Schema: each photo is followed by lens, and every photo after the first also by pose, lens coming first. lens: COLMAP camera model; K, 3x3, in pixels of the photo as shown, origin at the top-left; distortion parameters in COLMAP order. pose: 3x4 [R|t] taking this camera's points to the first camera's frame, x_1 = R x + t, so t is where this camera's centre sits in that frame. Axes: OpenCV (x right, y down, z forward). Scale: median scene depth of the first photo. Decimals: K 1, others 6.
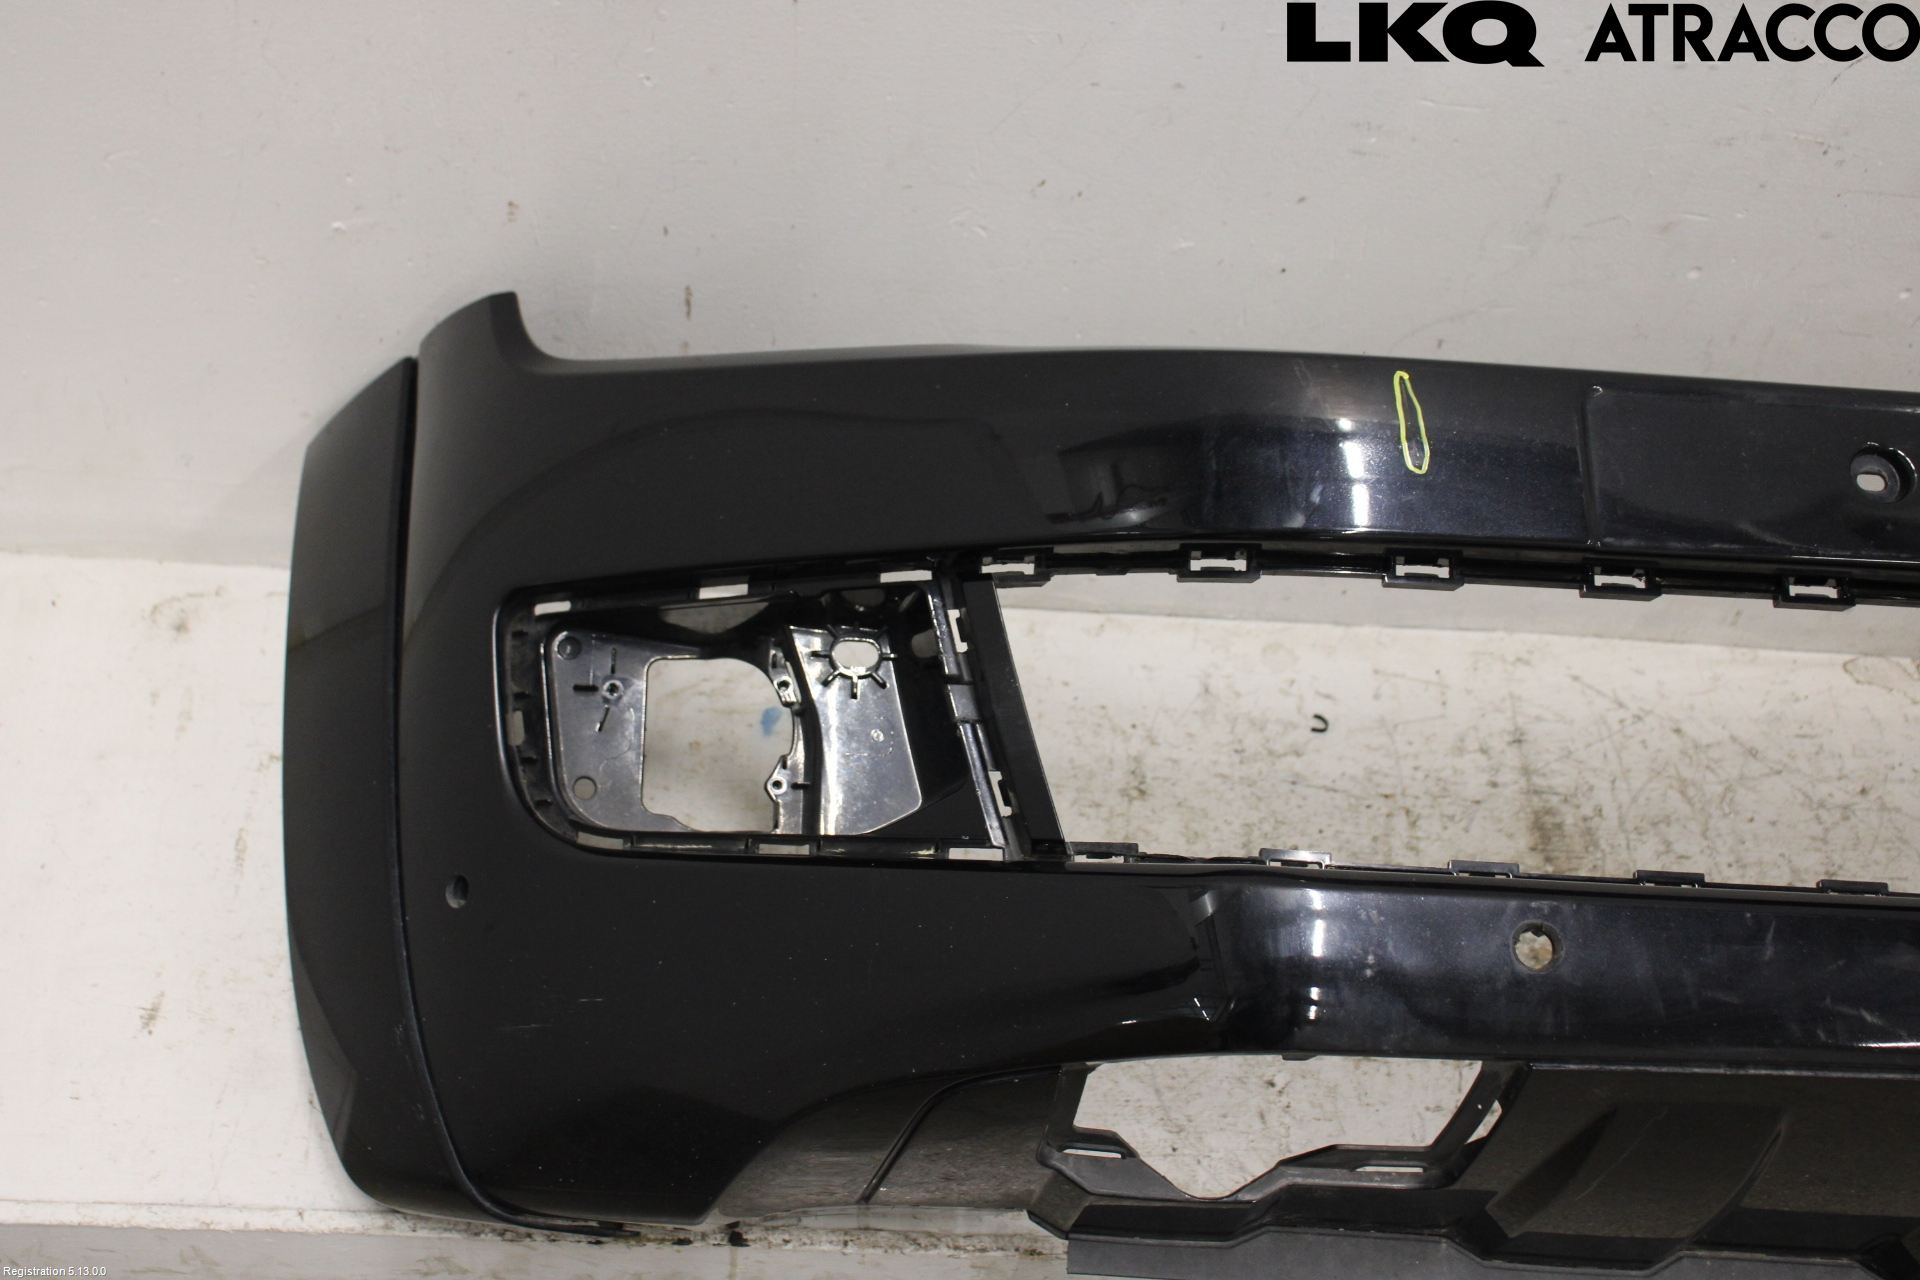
lens RADIAL K [[2410.2, 0, 958.8], [0, 2410.2, 640.8], [0, 0, 1]] dist [0.016183, 0.000000]
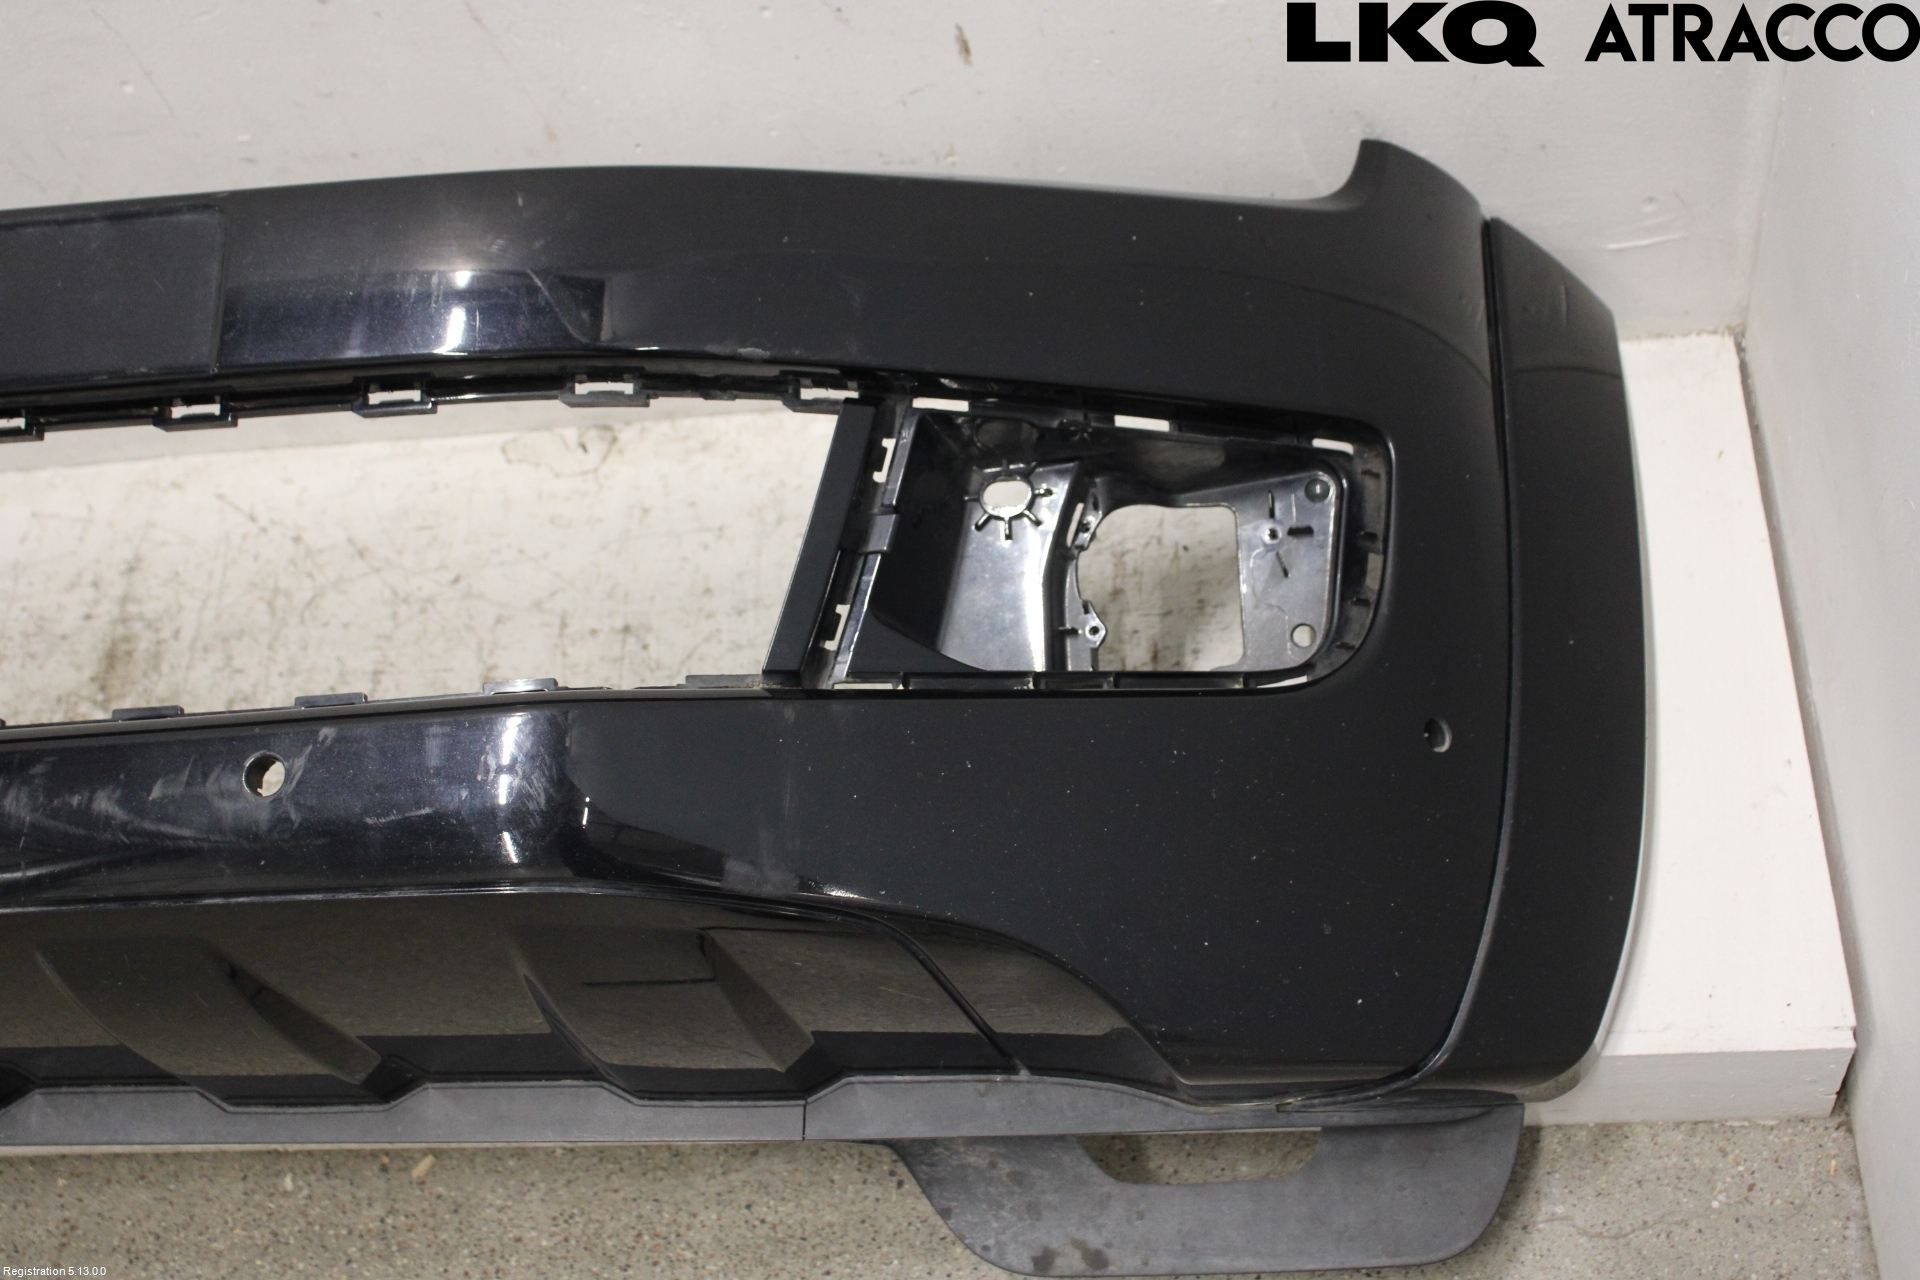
lens RADIAL K [[2410.2, 0, 959.4], [0, 2410.2, 639.7], [0, 0, 1]] dist [0.016183, 0.000000]
pose [[0.948097, -0.106373, -0.299663, 0.832566], [0.120306, 0.992331, 0.028378, 0.081808], [0.294346, -0.062957, 0.953623, 0.168130]]
